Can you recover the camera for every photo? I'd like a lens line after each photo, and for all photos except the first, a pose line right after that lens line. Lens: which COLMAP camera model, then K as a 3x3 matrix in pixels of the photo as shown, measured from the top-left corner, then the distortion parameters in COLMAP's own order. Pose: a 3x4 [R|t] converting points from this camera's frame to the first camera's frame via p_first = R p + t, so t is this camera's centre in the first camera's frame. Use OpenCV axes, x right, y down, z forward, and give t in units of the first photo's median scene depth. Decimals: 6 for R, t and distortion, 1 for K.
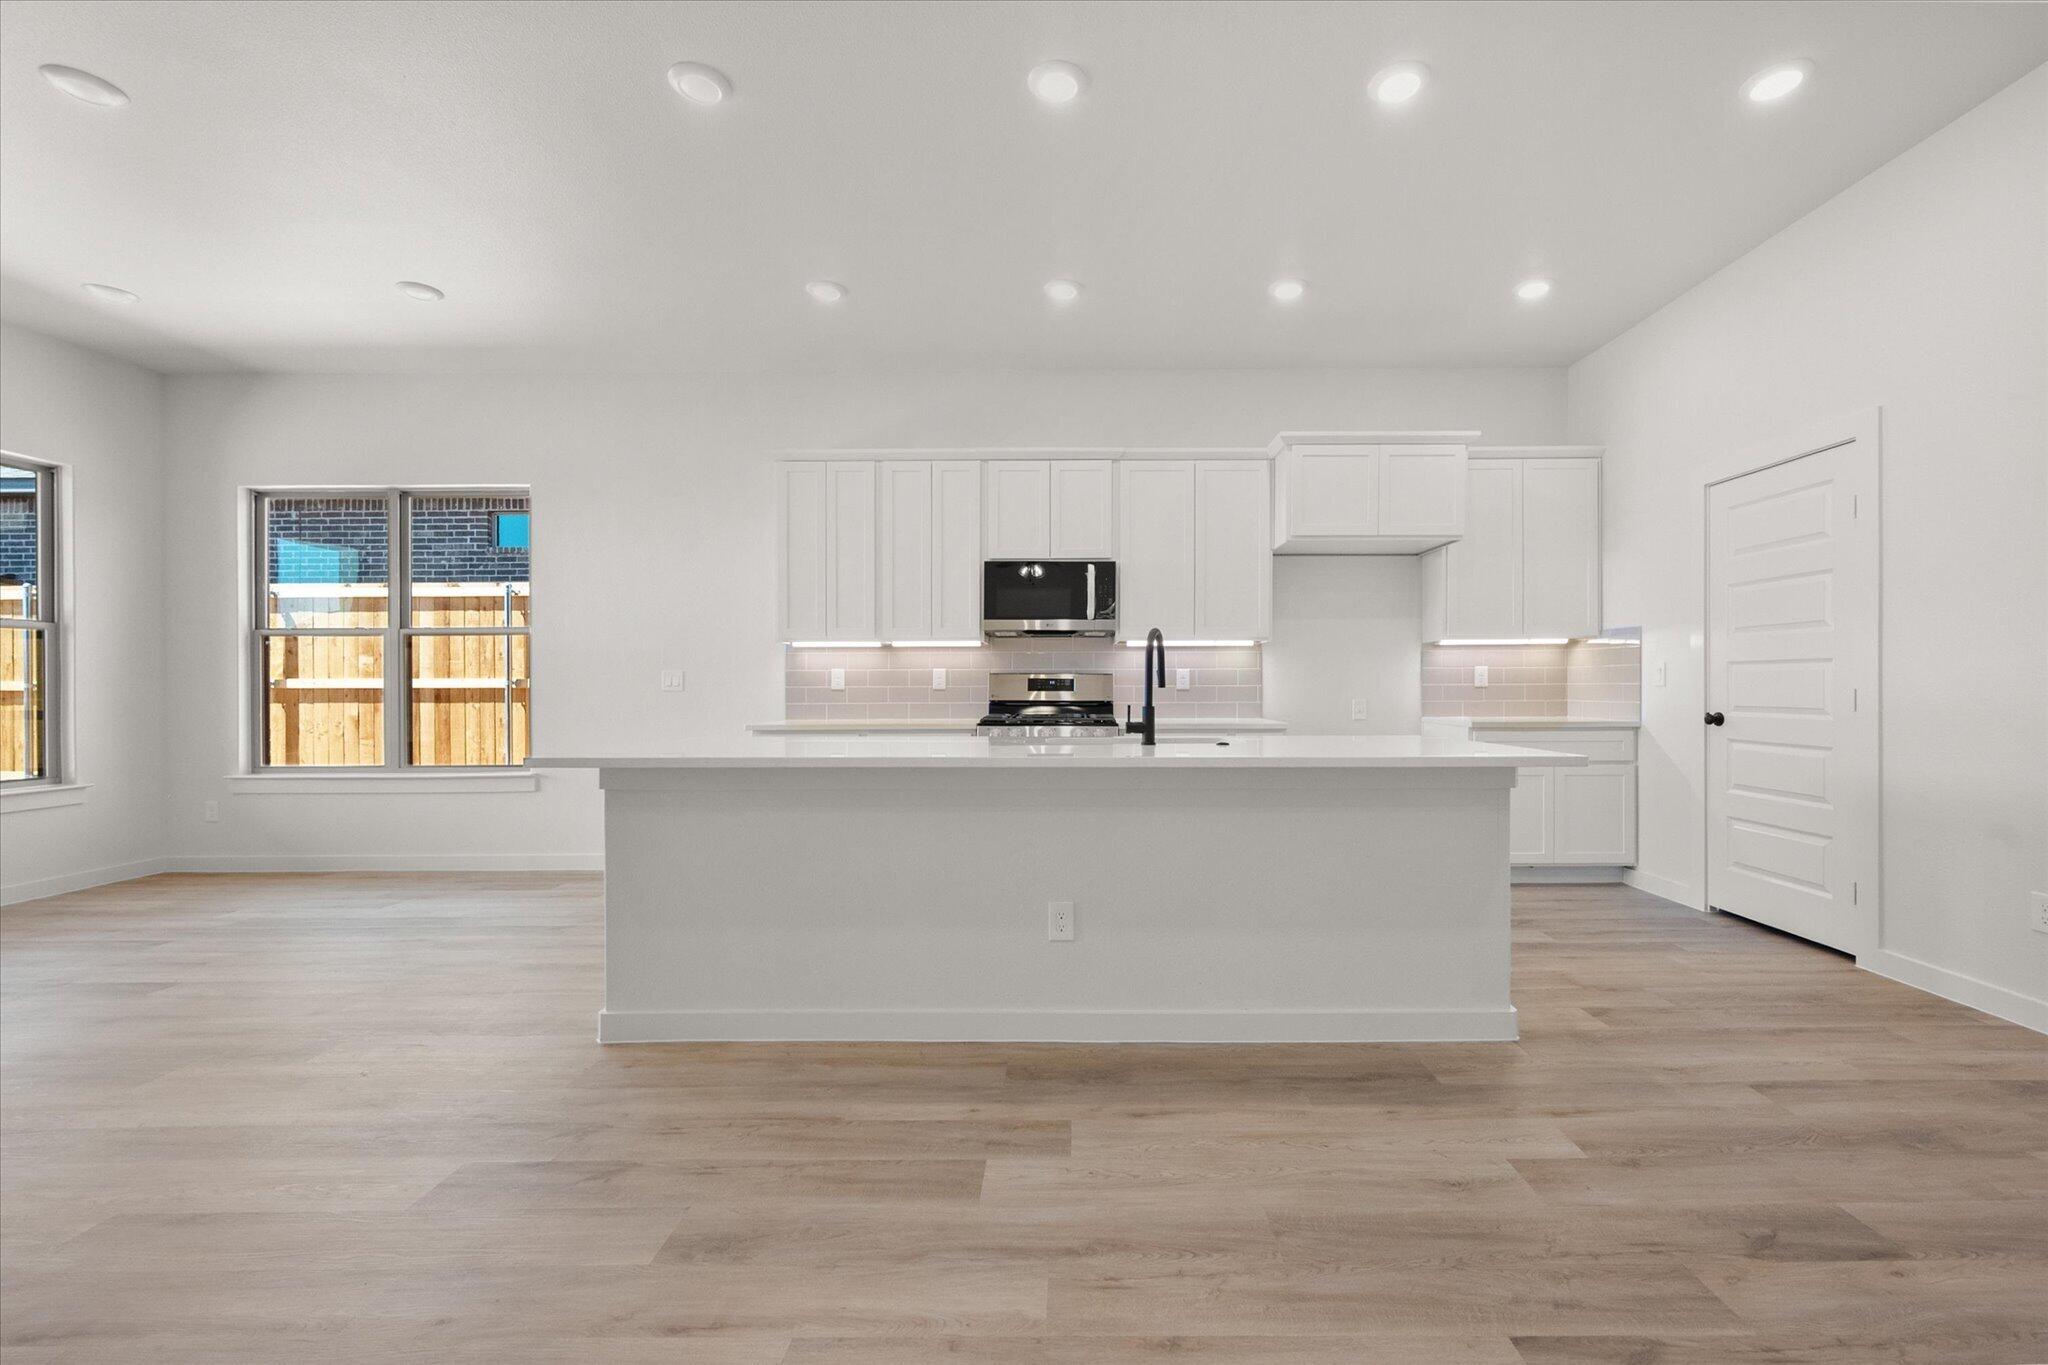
lens RADIAL K [[816.6, 0, 1046.5], [0, 816.6, 685.3], [0, 0, 1]] dist [0.001870, 0.000013]
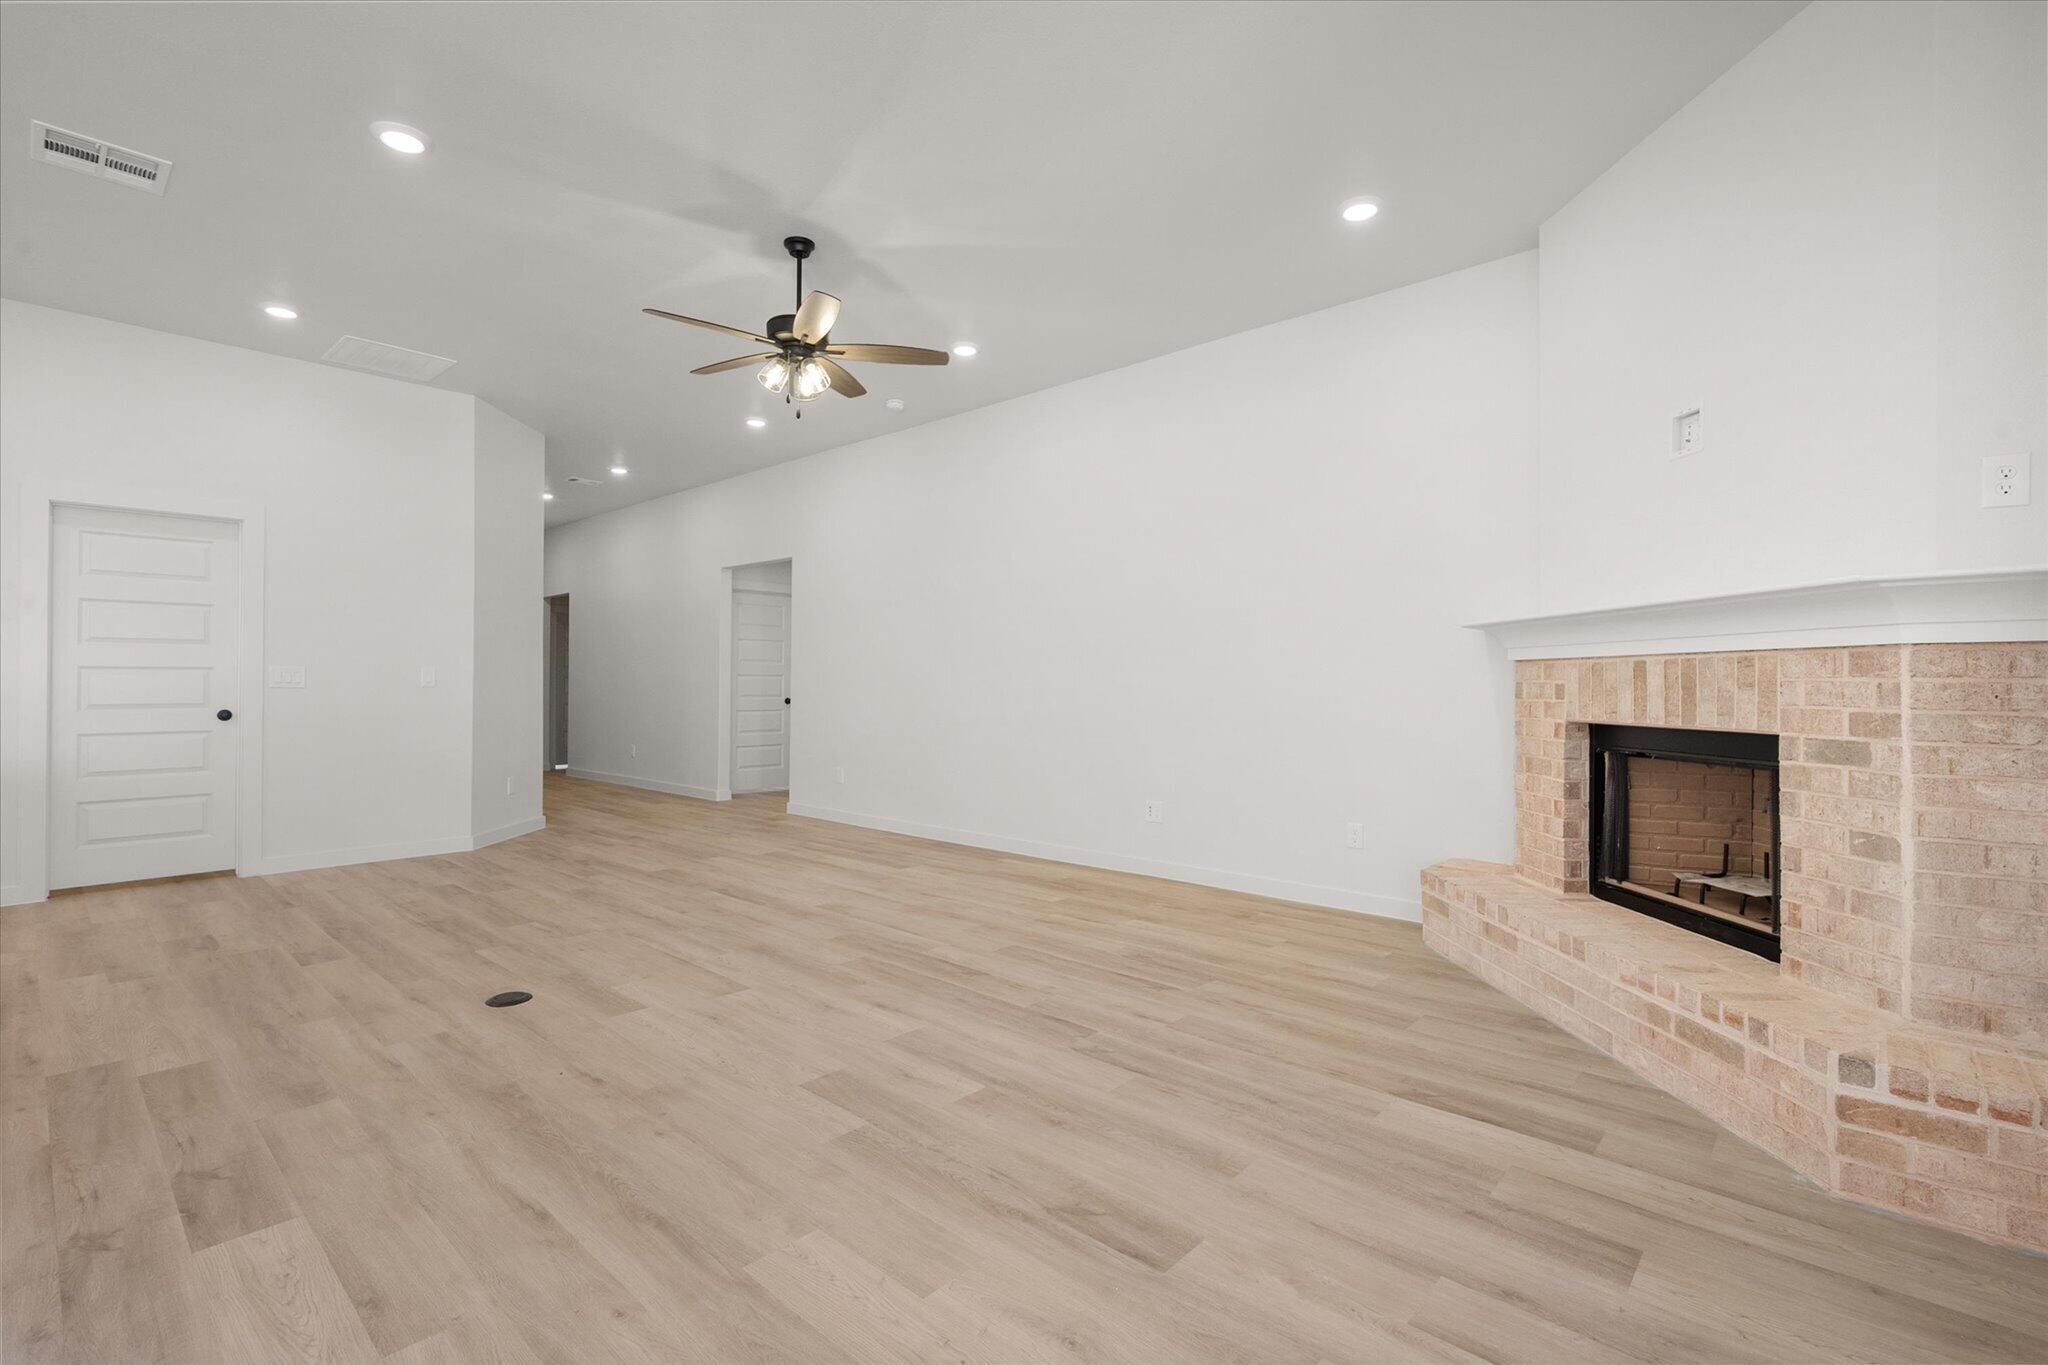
lens RADIAL K [[943.7, 0, 1025.6], [0, 943.7, 676.3], [0, 0, 1]] dist [0.000675, -0.000085]
pose [[-0.732868, 0.009920, 0.680299, -1.625381], [0.003716, 0.999937, -0.010578, 0.001916], [-0.680361, -0.005224, -0.732858, 0.915894]]
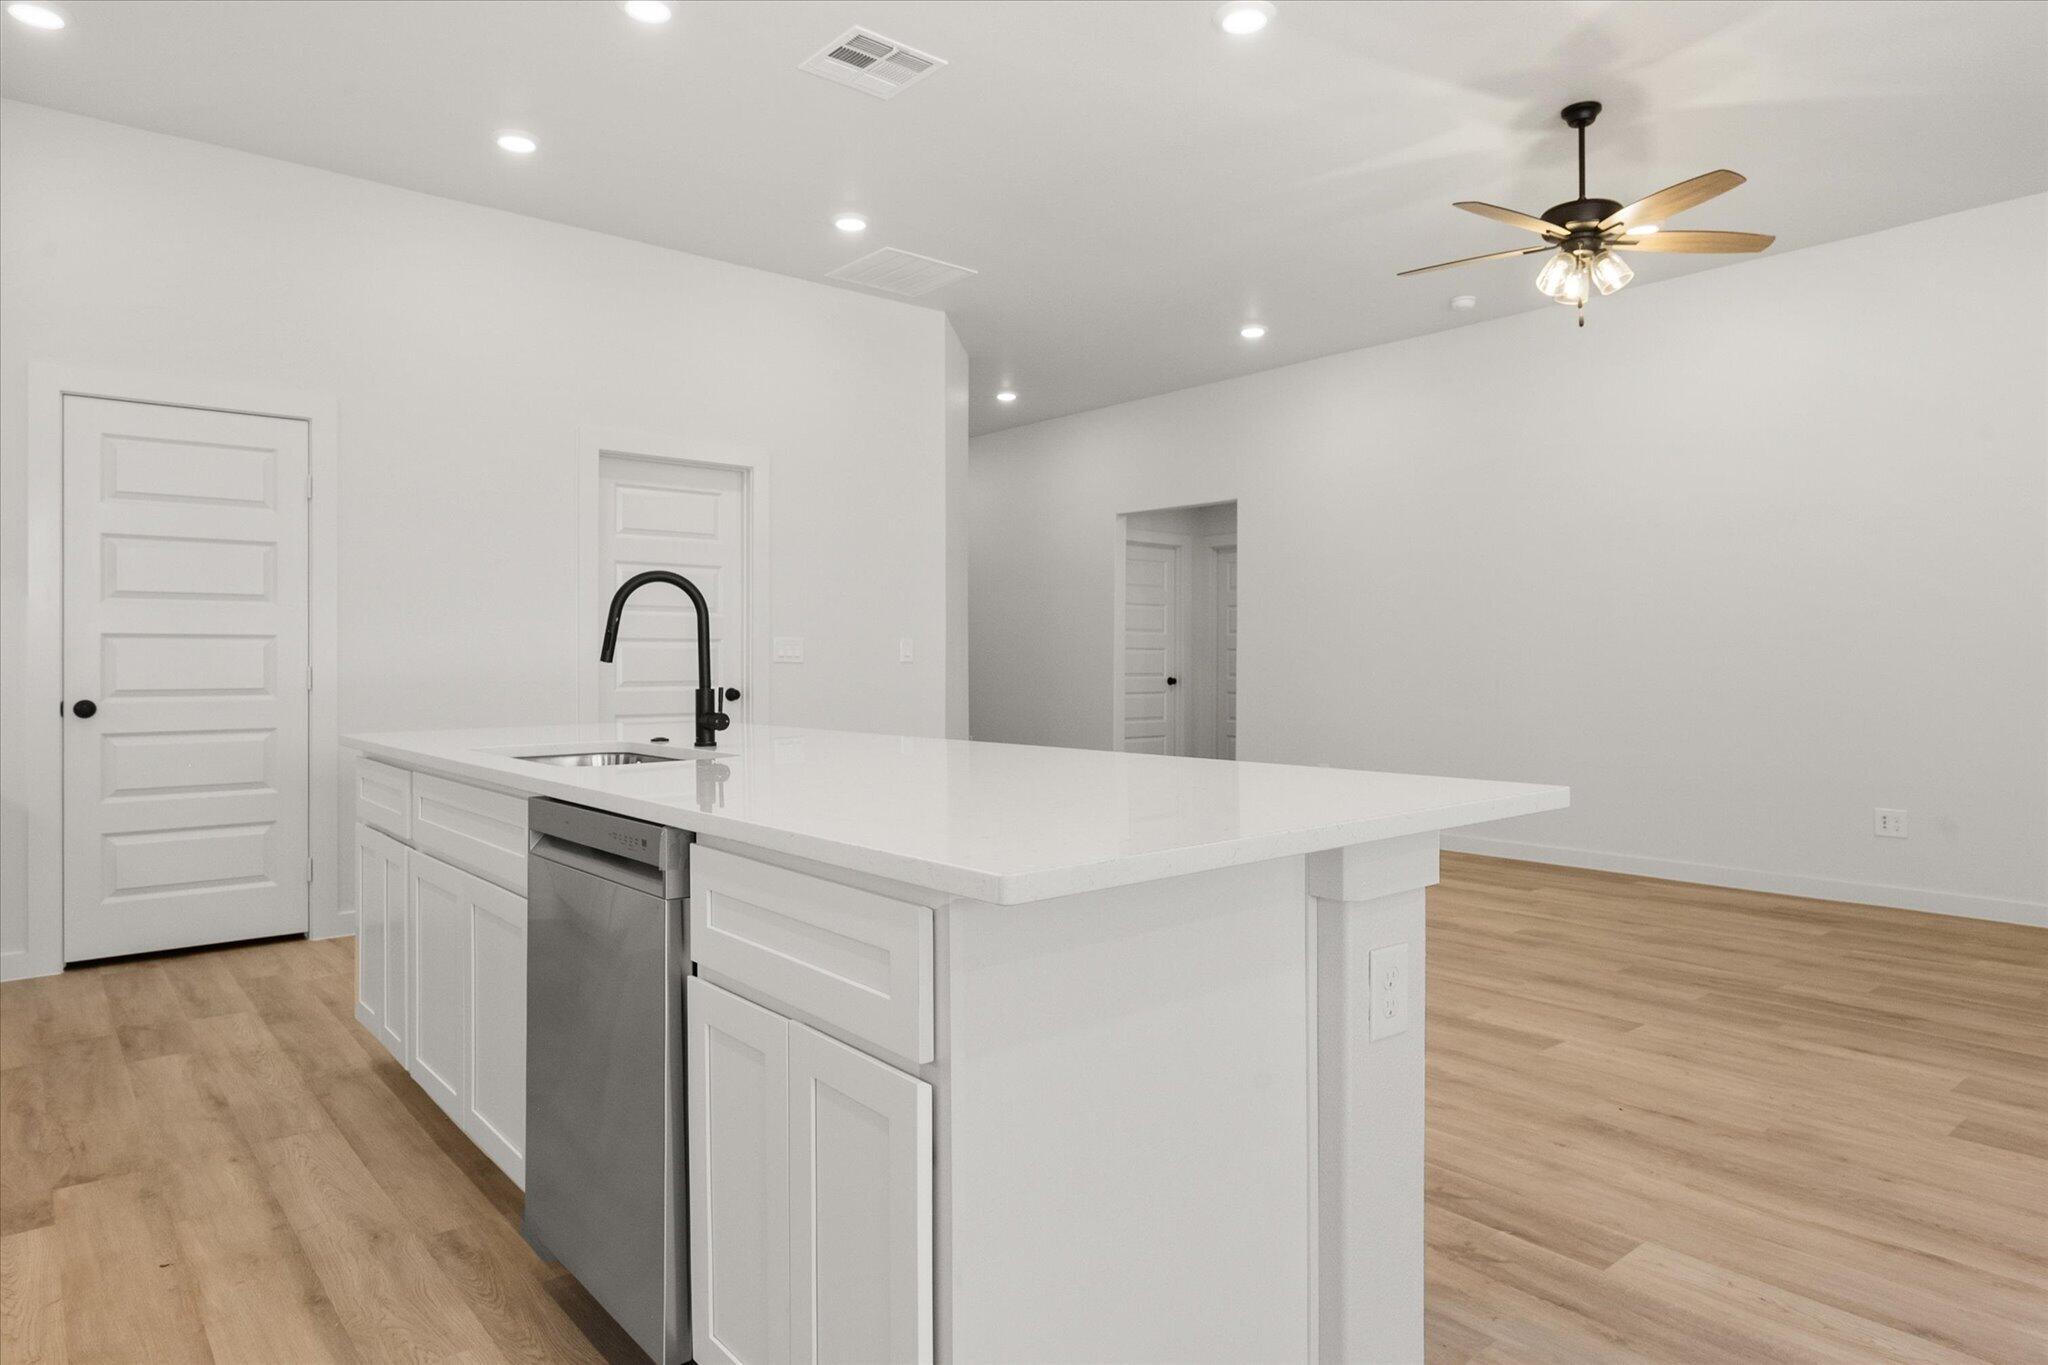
lens RADIAL K [[1238.2, 0, 1009.2], [0, 1238.2, 667.8], [0, 0, 1]] dist [0.000933, 0.001428]
pose [[-0.638113, 0.001342, 0.769941, -1.009935], [0.003843, 0.999992, 0.001442, 0.007361], [-0.769933, 0.003879, -0.638113, 1.773488]]
